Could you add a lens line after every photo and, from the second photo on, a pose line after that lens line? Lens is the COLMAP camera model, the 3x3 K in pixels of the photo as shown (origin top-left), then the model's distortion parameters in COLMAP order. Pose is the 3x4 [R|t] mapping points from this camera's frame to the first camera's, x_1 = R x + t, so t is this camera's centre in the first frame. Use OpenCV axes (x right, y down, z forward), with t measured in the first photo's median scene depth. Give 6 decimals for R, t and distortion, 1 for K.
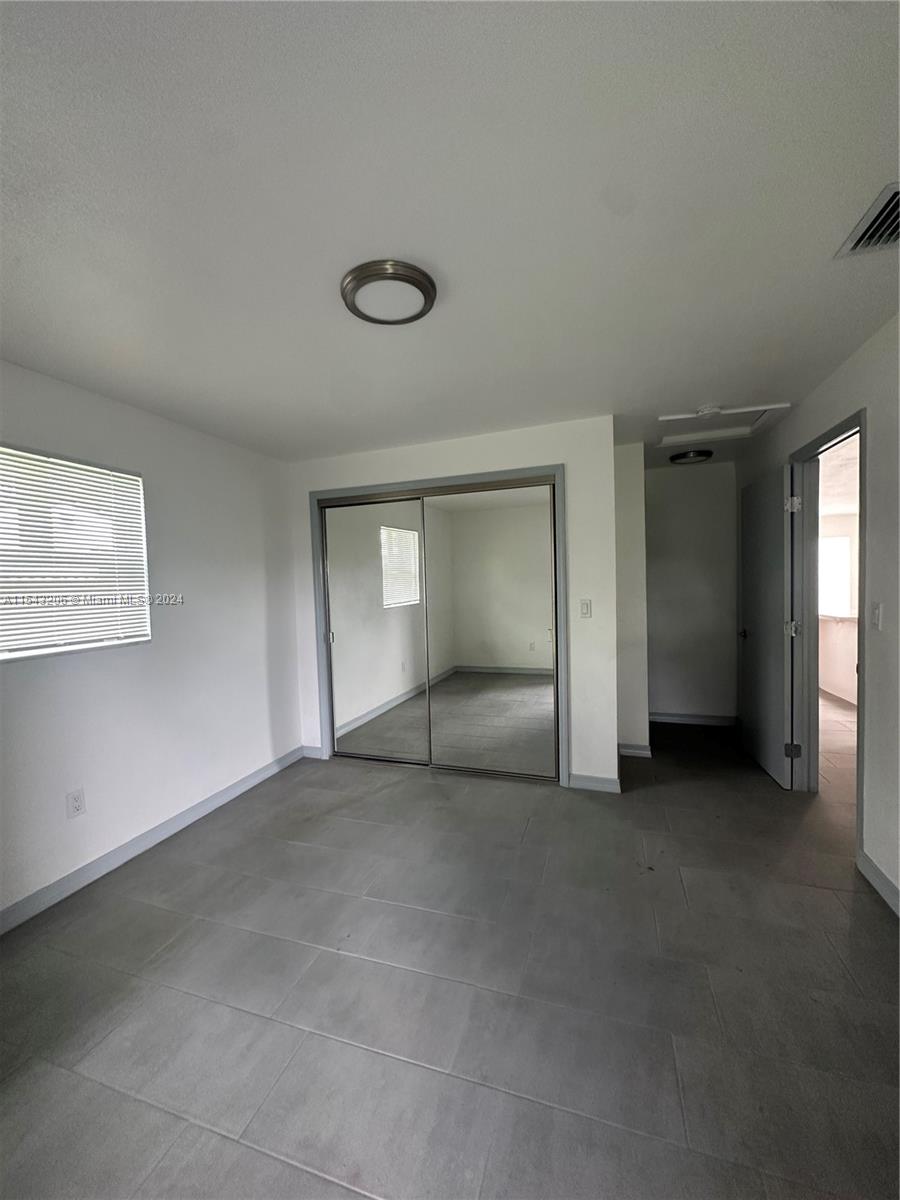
lens RADIAL K [[478.3, 0, 448.2], [0, 478.3, 600.9], [0, 0, 1]] dist [-0.003855, 0.000789]
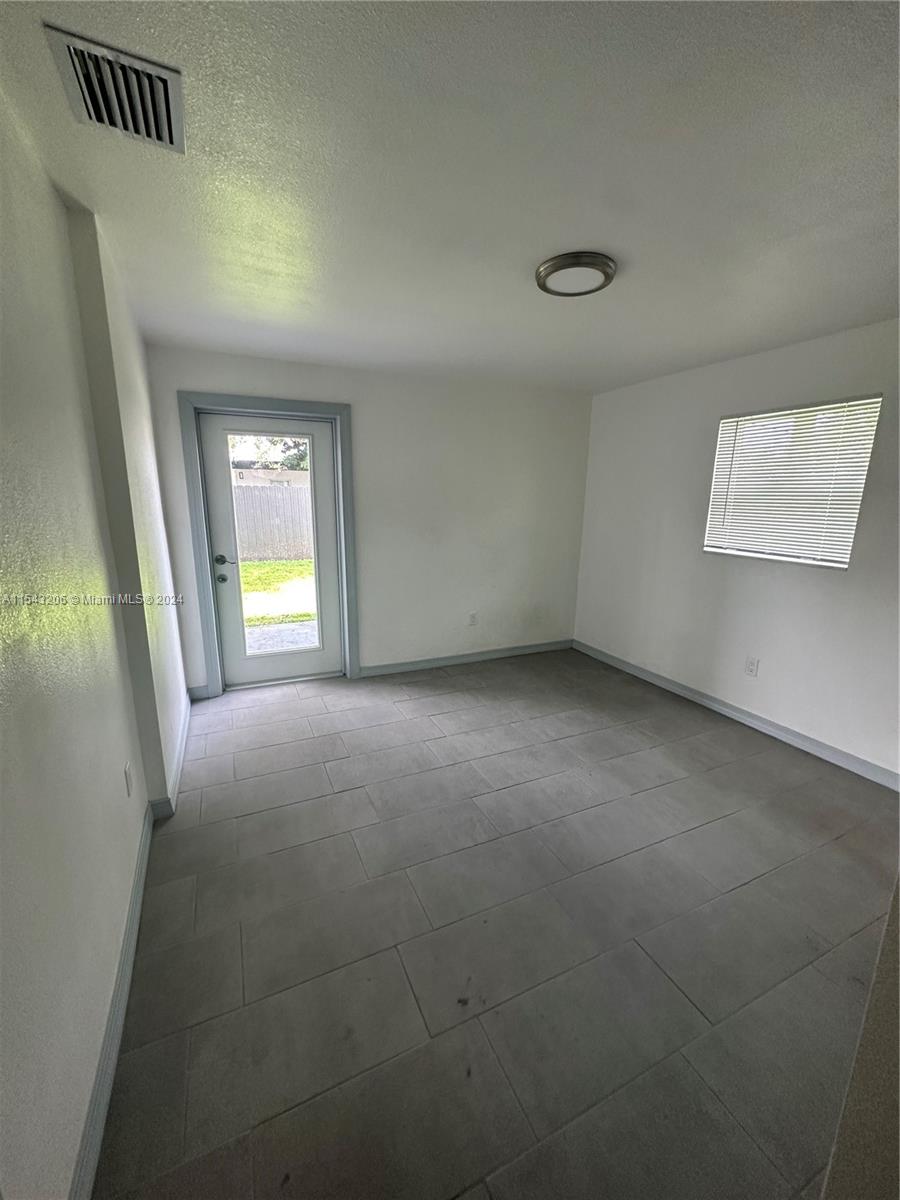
lens RADIAL K [[478.3, 0, 447.4], [0, 478.3, 598.0], [0, 0, 1]] dist [-0.003855, 0.000789]
pose [[-0.731248, 0.161004, -0.662838, 0.724644], [-0.021856, 0.965715, 0.258684, -0.108938], [0.681762, 0.203649, -0.702658, 1.240158]]
